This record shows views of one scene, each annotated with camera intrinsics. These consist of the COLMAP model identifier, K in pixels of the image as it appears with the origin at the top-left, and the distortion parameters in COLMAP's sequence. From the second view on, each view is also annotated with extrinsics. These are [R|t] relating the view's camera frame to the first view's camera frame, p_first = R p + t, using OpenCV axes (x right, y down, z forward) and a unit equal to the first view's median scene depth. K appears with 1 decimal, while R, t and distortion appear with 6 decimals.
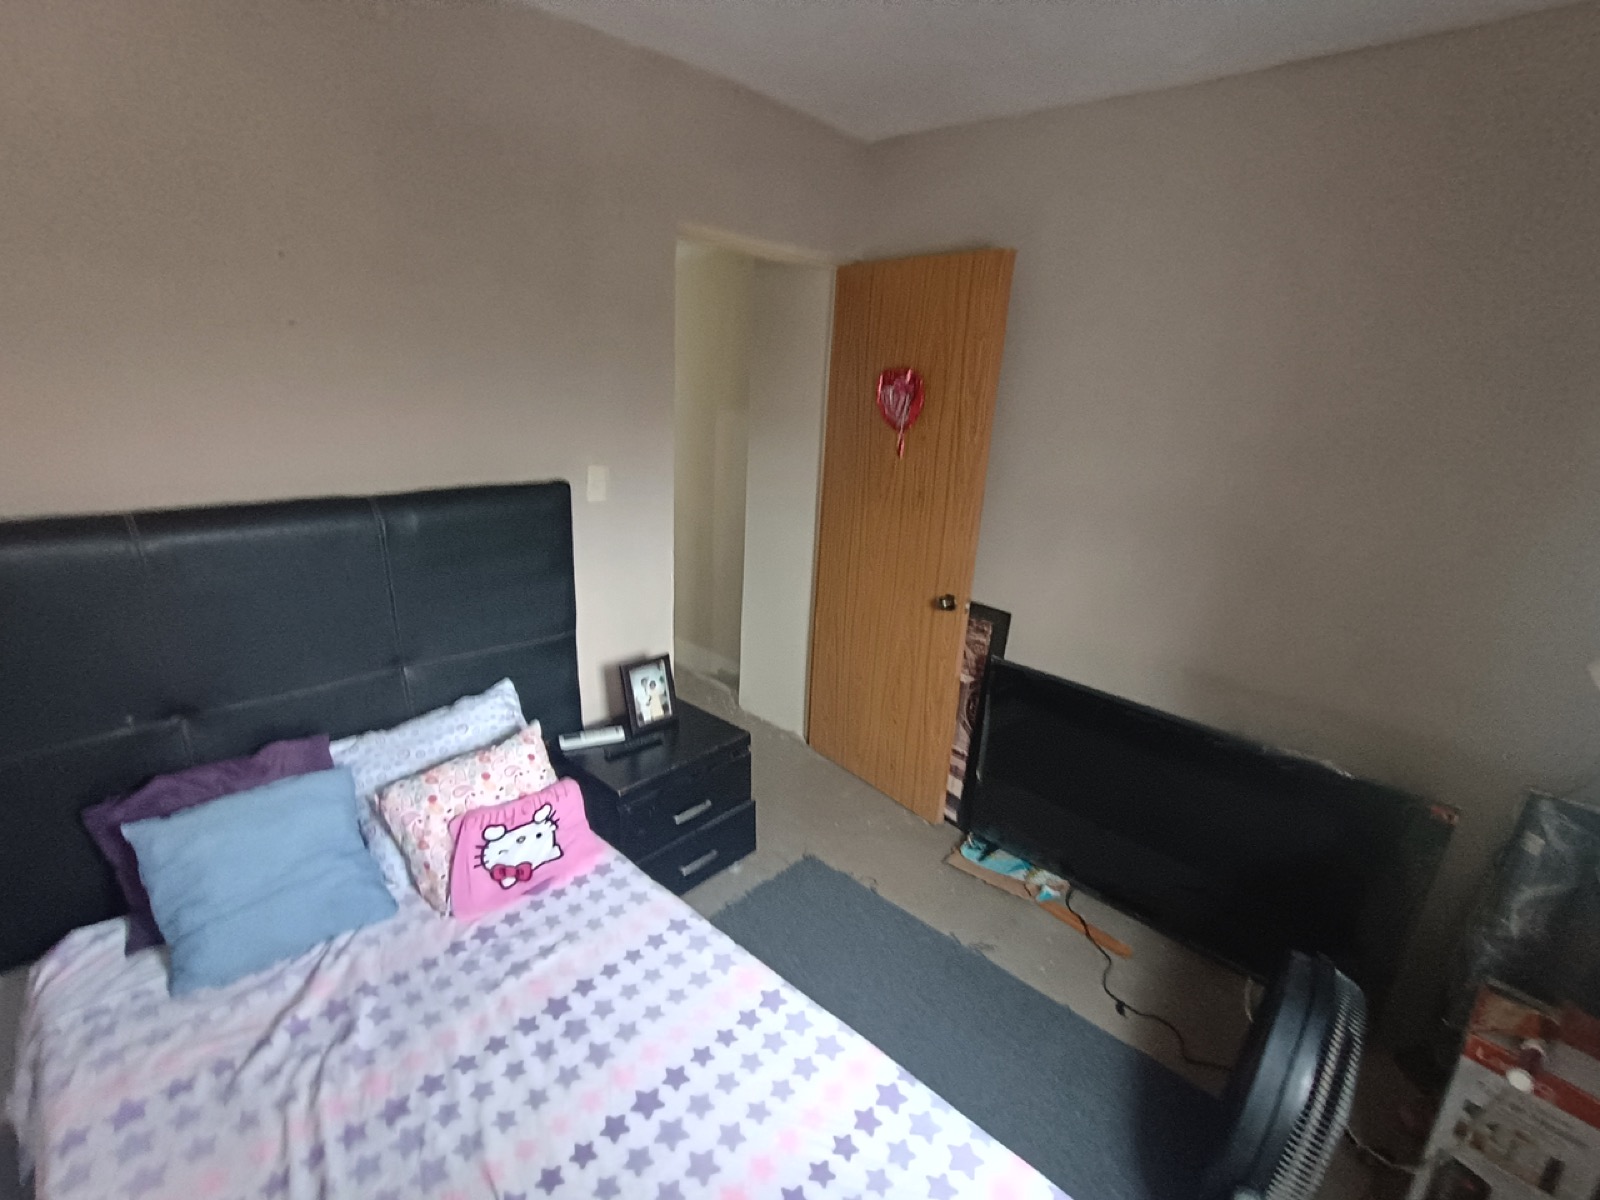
lens RADIAL K [[732.0, 0, 802.0], [0, 732.0, 599.5], [0, 0, 1]] dist [-0.001200, 0.001244]
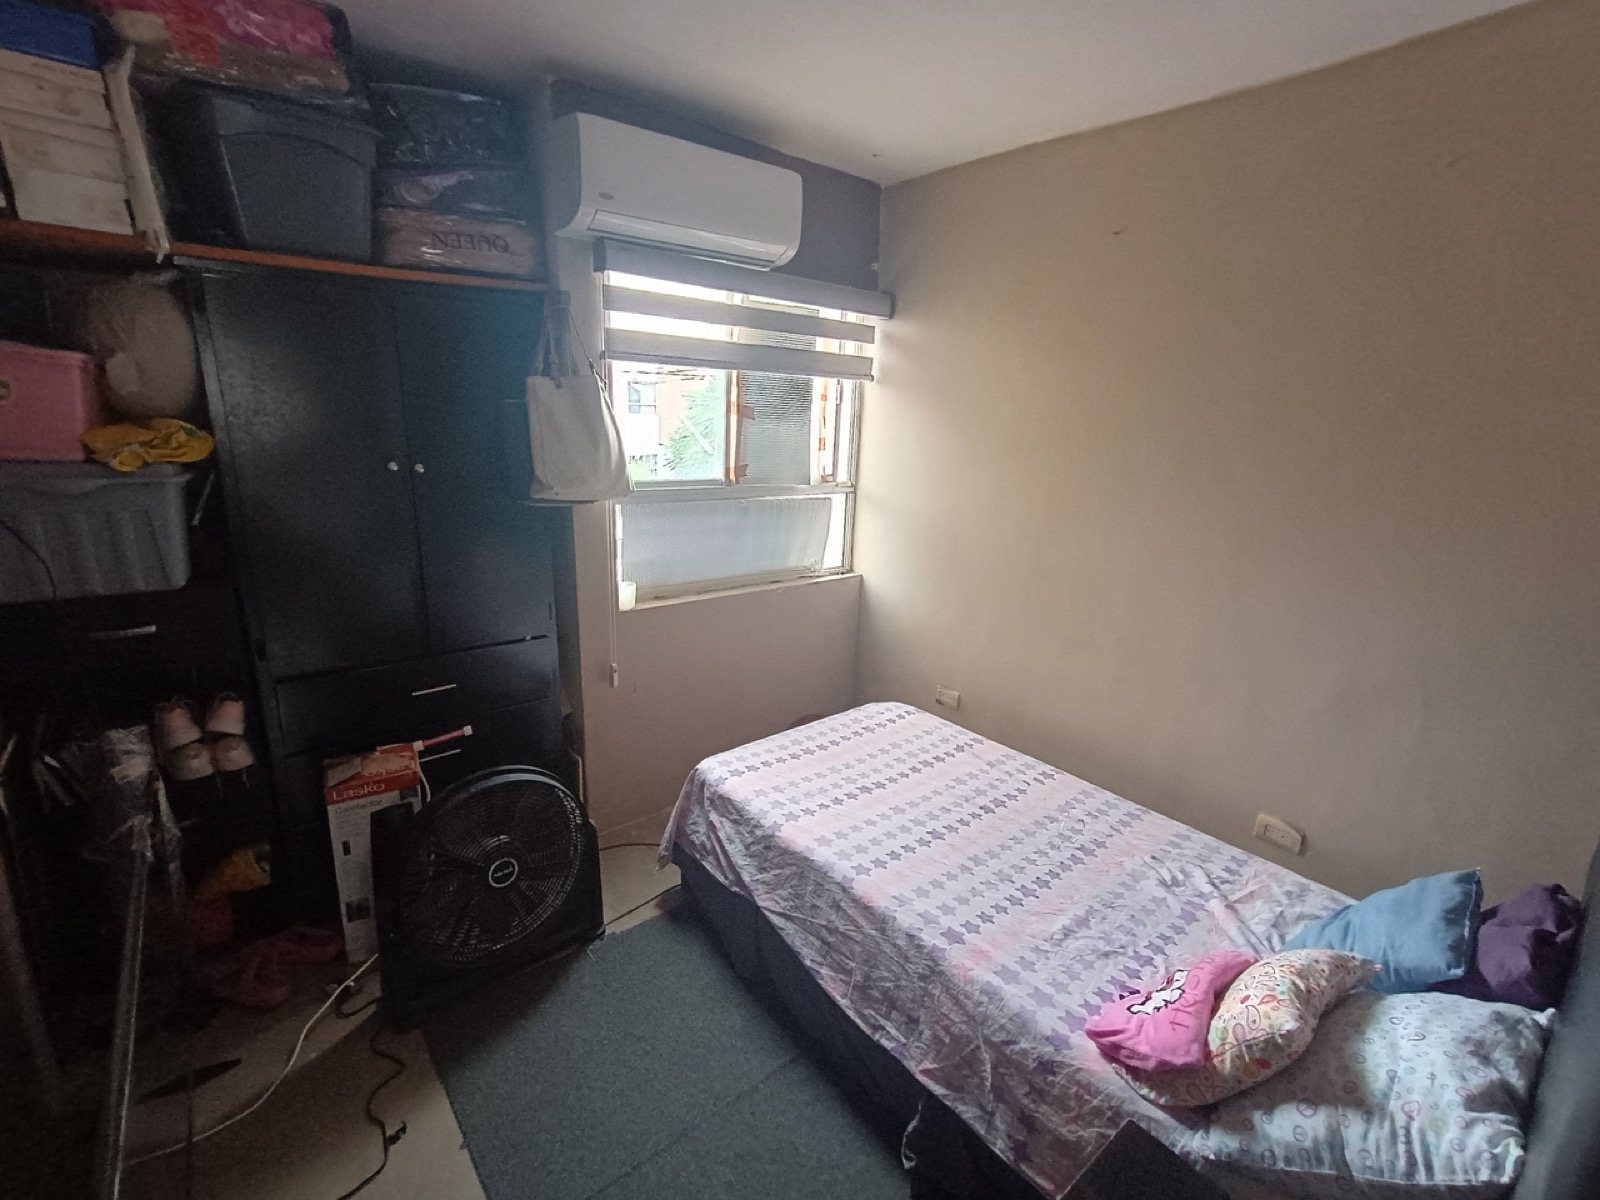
lens RADIAL K [[732.0, 0, 801.2], [0, 732.0, 601.5], [0, 0, 1]] dist [-0.001200, 0.001244]
pose [[-0.987853, -0.122139, 0.096066, -0.001545], [-0.055842, 0.855948, 0.514037, -0.534218], [-0.145012, 0.502429, -0.852371, 1.937736]]
